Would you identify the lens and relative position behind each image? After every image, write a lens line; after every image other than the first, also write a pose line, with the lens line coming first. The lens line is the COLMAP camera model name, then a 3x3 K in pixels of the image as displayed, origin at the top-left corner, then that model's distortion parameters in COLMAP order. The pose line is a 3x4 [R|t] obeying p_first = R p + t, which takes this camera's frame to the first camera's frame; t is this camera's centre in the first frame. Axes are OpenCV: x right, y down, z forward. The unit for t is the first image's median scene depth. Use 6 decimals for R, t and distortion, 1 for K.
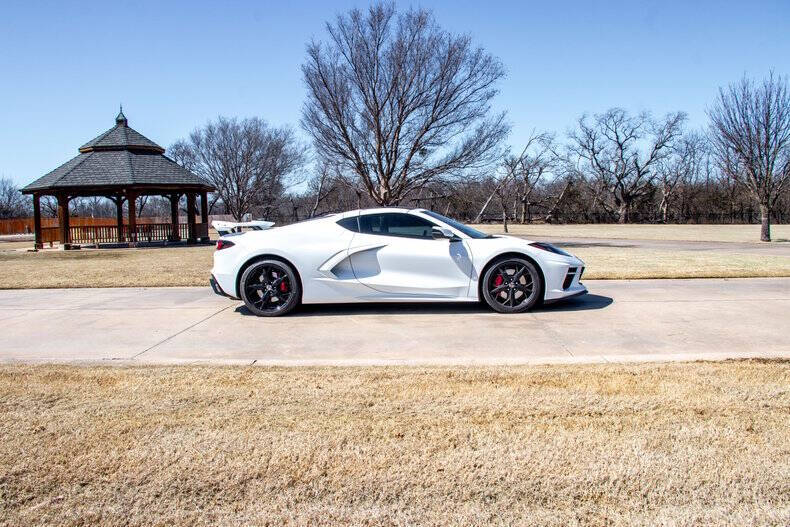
lens RADIAL K [[651.5, 0, 394.3], [0, 651.5, 260.3], [0, 0, 1]] dist [-0.166188, 0.157959]
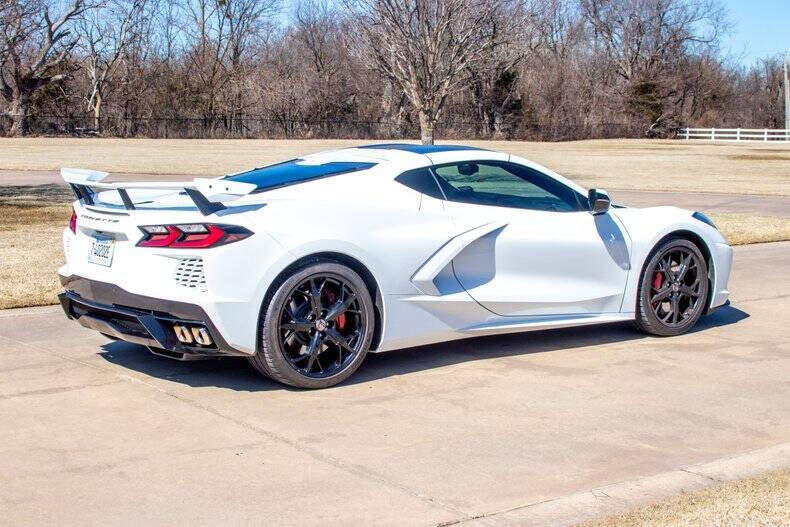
lens RADIAL K [[1332.0, 0, 394.3], [0, 1332.0, 239.3], [0, 0, 1]] dist [-0.076237, -0.035645]
pose [[0.763825, -0.037907, 0.644309, -0.273235], [0.021748, 0.999219, 0.033005, -0.017380], [-0.645057, -0.011198, 0.764053, 0.090406]]
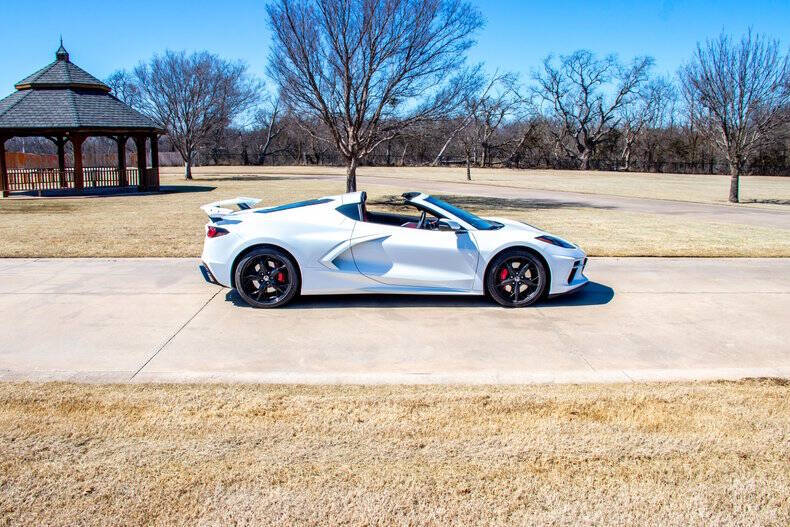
lens RADIAL K [[676.1, 0, 394.3], [0, 676.1, 260.6], [0, 0, 1]] dist [-0.171525, 0.160415]
pose [[0.996943, 0.010807, 0.077377, -0.029578], [-0.017992, 0.995525, 0.092768, -0.028552], [-0.076028, -0.093876, 0.992677, 0.001831]]
